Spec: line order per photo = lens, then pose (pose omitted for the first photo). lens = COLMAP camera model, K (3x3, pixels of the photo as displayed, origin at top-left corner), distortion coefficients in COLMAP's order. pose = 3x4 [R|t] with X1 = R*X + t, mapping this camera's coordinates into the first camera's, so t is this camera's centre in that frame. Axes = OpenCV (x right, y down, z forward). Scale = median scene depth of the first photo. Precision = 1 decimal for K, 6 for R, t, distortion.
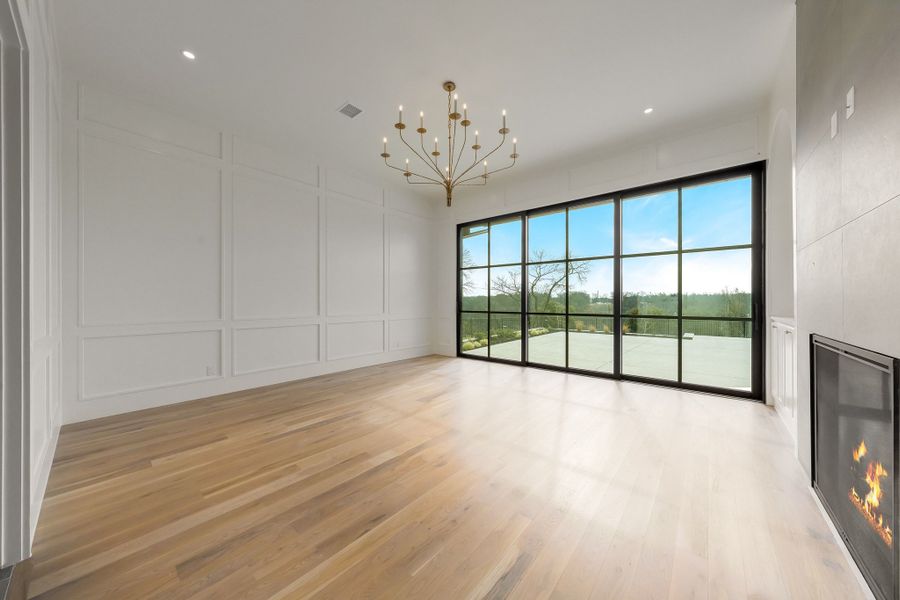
lens RADIAL K [[305.7, 0, 449.7], [0, 305.7, 303.4], [0, 0, 1]] dist [0.000030, 0.000015]
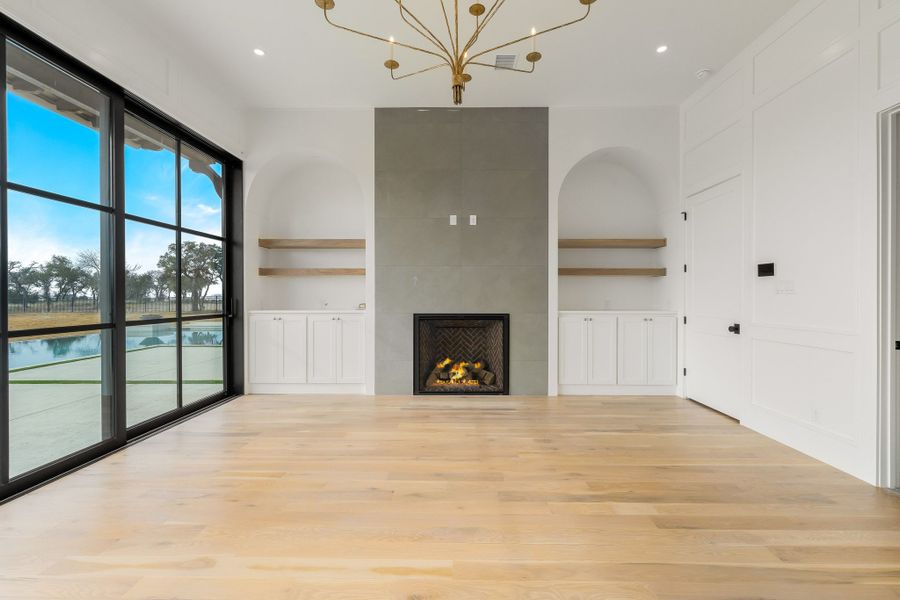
lens RADIAL K [[380.3, 0, 450.0], [0, 380.3, 300.0], [0, 0, 1]] dist [-0.001186, -0.000234]
pose [[-0.628912, -0.007100, 0.777444, -0.665746], [-0.000295, 0.999960, 0.008893, -0.009171], [-0.777476, 0.005364, -0.628889, 1.976027]]
